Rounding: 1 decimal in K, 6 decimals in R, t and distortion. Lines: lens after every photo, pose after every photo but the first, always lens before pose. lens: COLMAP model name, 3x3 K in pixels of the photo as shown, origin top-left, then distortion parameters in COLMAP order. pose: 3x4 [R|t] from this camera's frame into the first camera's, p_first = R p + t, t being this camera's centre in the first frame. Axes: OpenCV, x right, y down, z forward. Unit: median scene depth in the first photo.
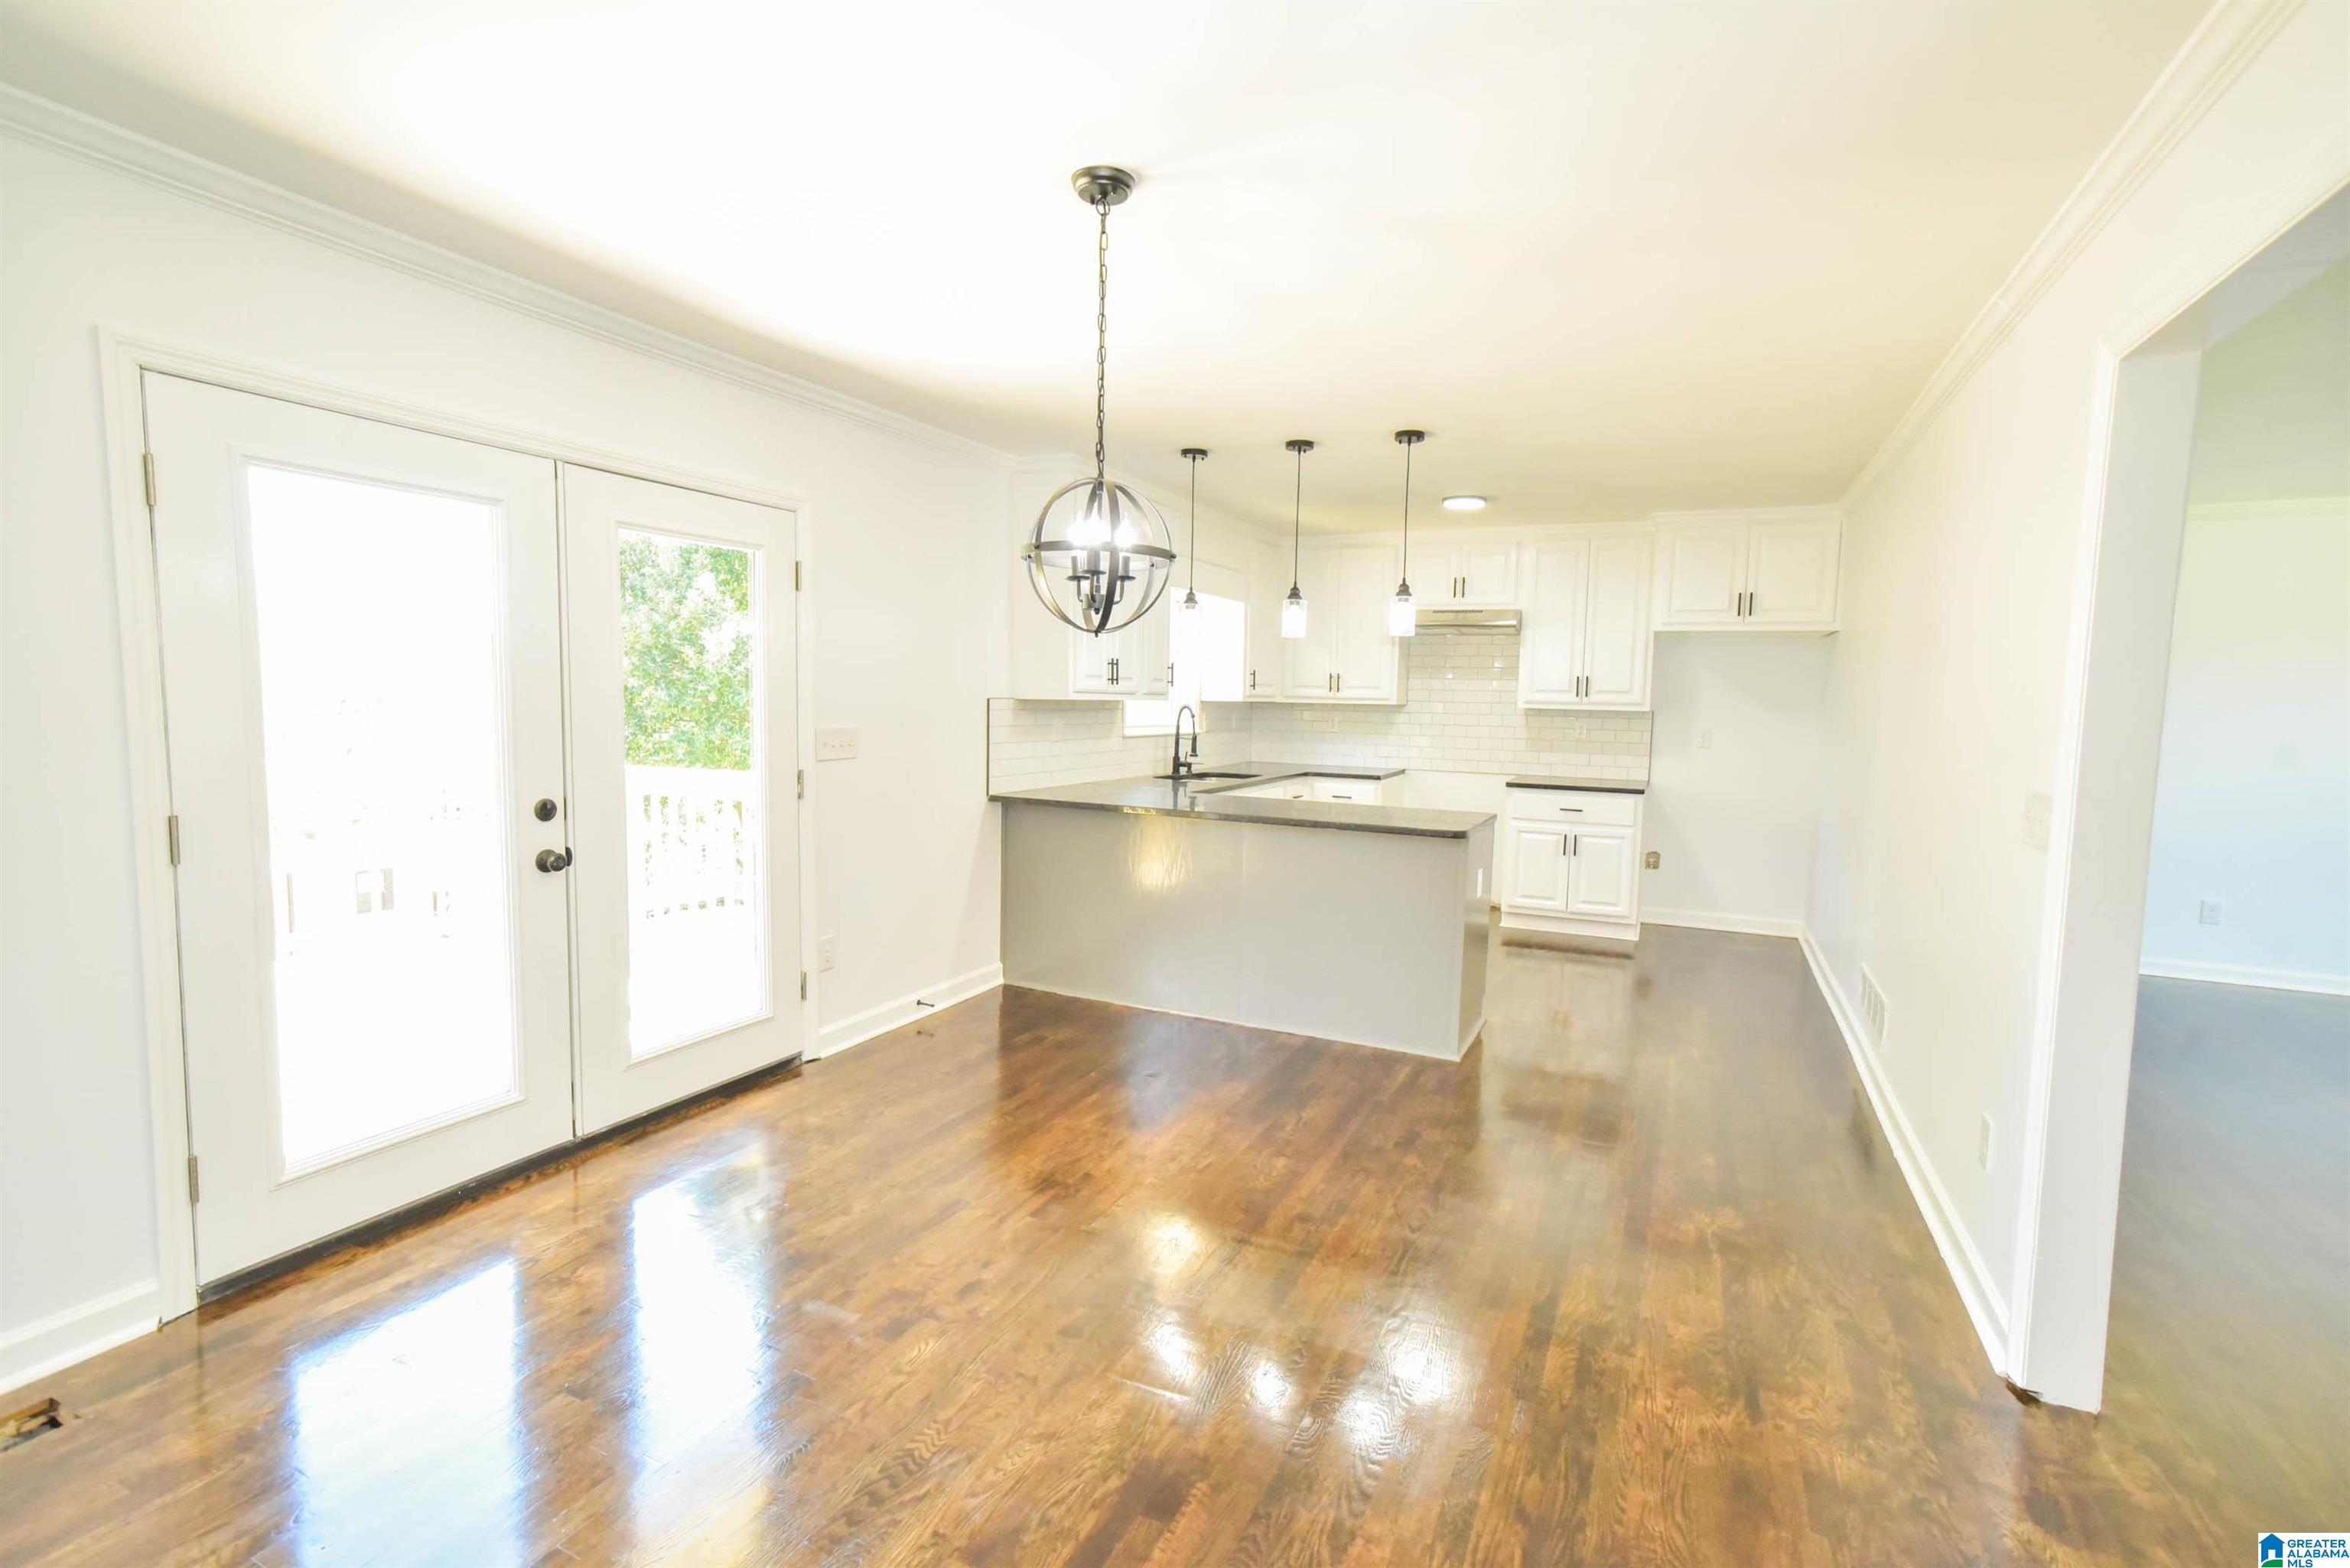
lens RADIAL K [[1083.5, 0, 1176.1], [0, 1083.5, 784.4], [0, 0, 1]] dist [0.008155, 0.002045]
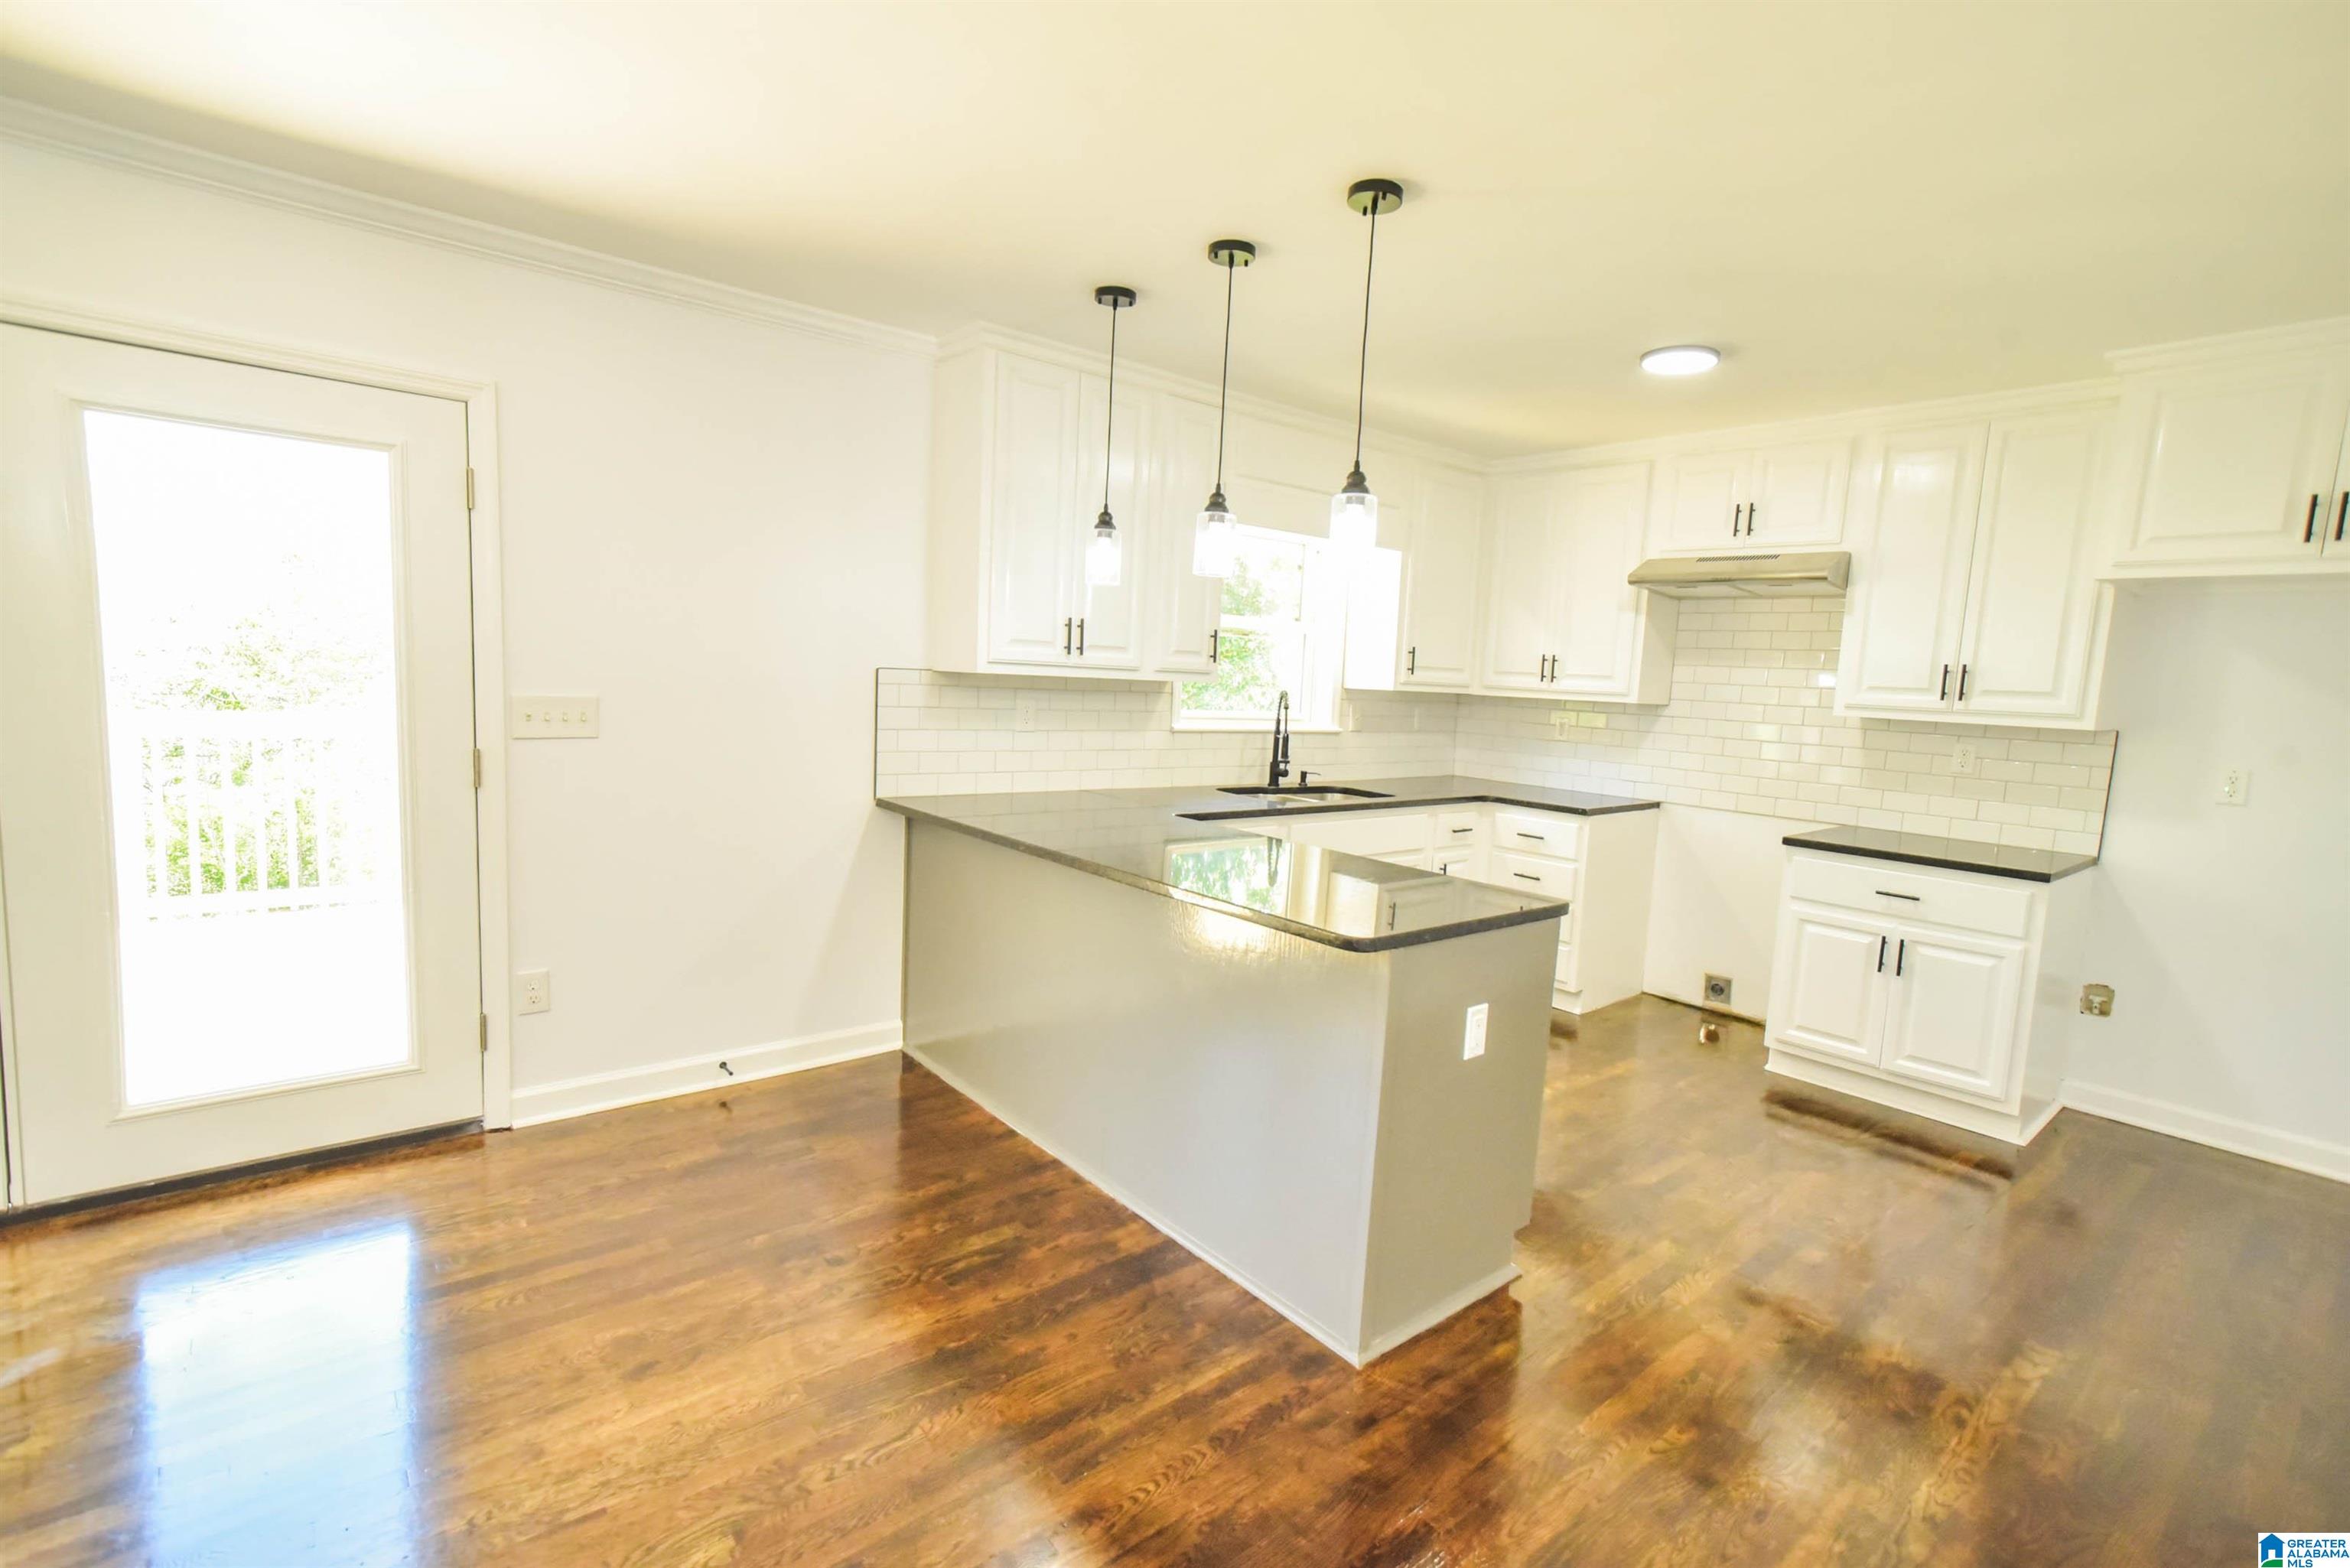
lens RADIAL K [[1083.5, 0, 1168.1], [0, 1083.5, 782.5], [0, 0, 1]] dist [0.008155, 0.002045]
pose [[0.907005, 0.066619, -0.415818, 0.249169], [-0.065091, 0.997719, 0.017867, -0.021135], [0.416060, 0.010860, 0.909272, 0.315280]]
